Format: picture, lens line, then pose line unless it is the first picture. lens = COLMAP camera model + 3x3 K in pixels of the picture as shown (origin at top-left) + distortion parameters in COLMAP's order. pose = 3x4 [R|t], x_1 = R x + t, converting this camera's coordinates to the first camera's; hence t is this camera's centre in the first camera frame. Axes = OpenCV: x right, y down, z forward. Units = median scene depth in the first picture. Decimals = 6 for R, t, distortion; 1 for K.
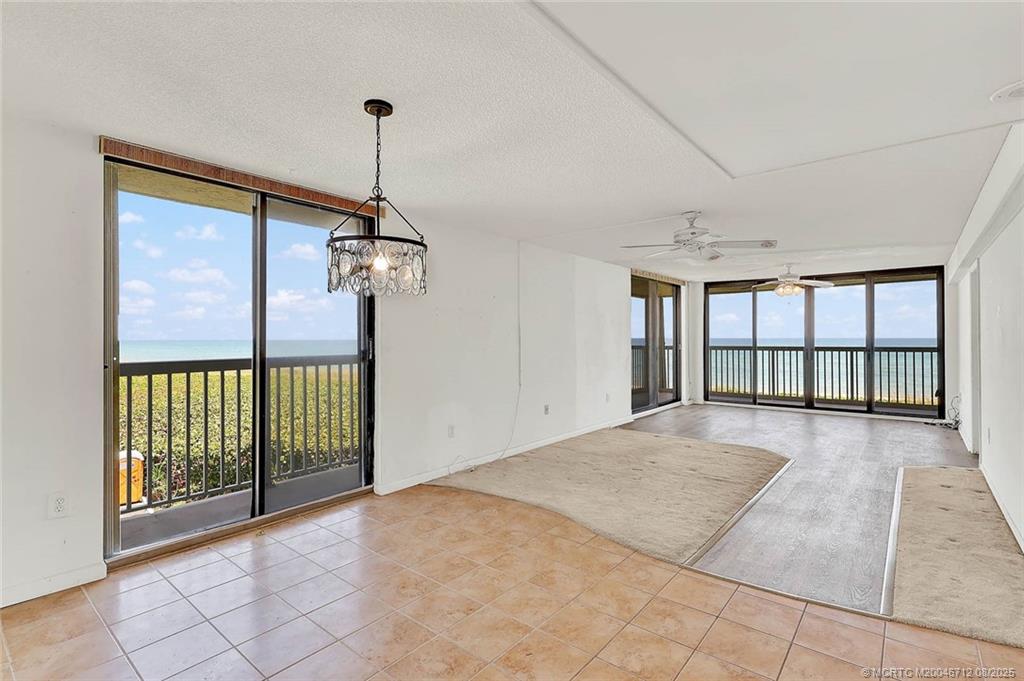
lens RADIAL K [[484.3, 0, 515.6], [0, 484.3, 338.2], [0, 0, 1]] dist [0.000316, 0.000401]
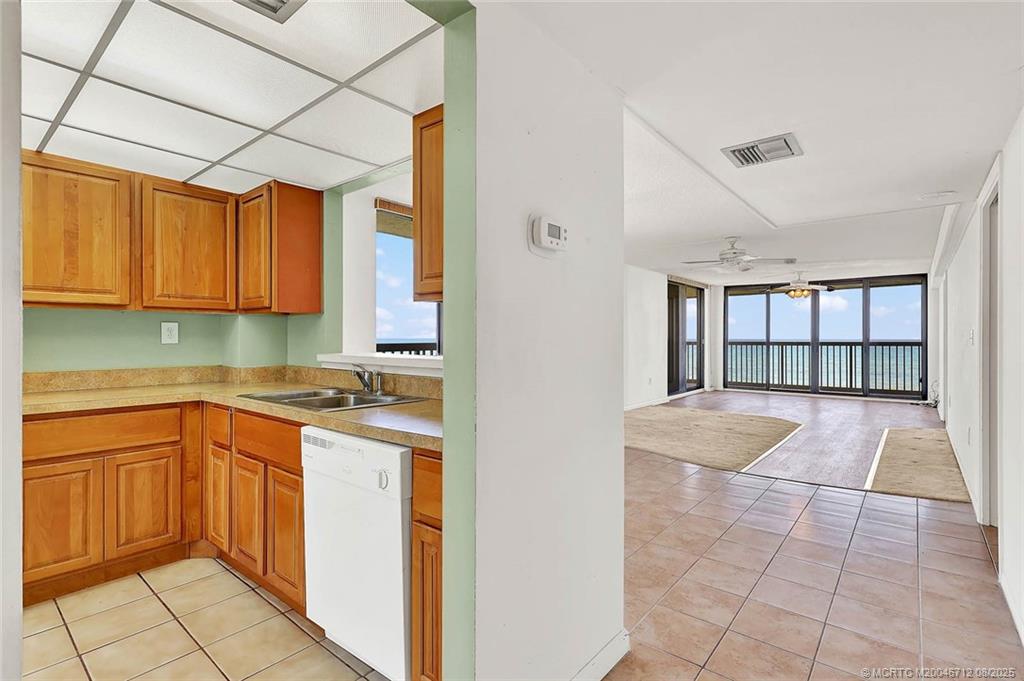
lens RADIAL K [[484.3, 0, 515.6], [0, 484.3, 338.2], [0, 0, 1]] dist [0.000316, 0.000401]
pose [[0.999990, 0.004185, -0.001273, -0.121984], [-0.004185, 0.999991, -0.000335, 0.013940], [0.001271, 0.000340, 0.999999, -0.182479]]
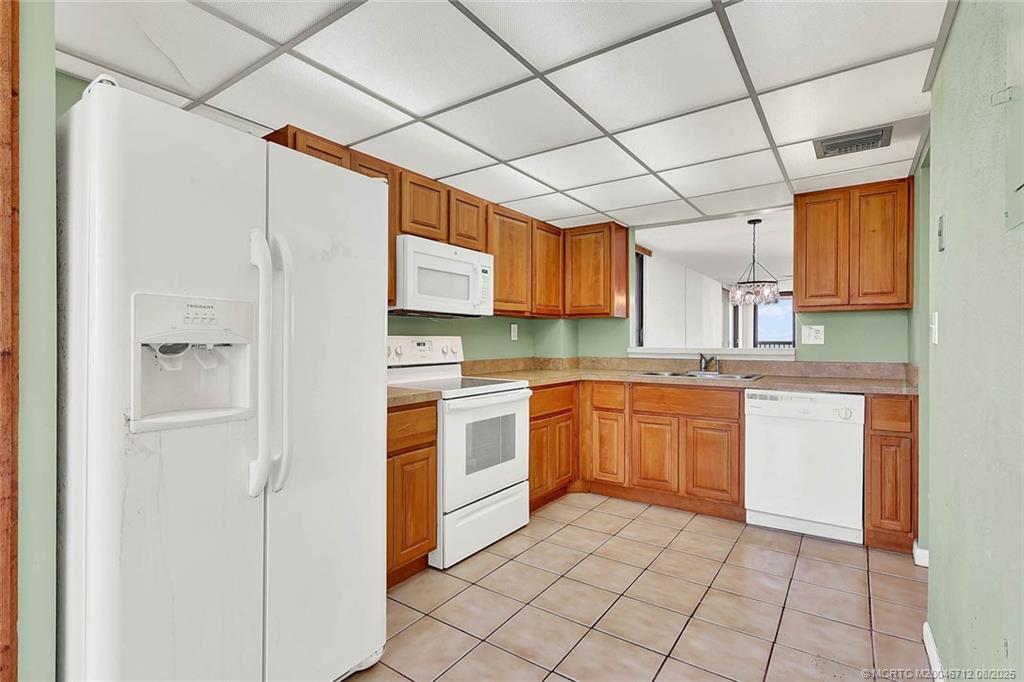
lens RADIAL K [[486.0, 0, 514.3], [0, 486.0, 341.9], [0, 0, 1]] dist [-0.001171, 0.000045]
pose [[0.996642, 0.001989, 0.081864, -0.457920], [-0.002211, 0.999994, 0.002627, 0.019934], [-0.081859, -0.002800, 0.996640, -0.318964]]
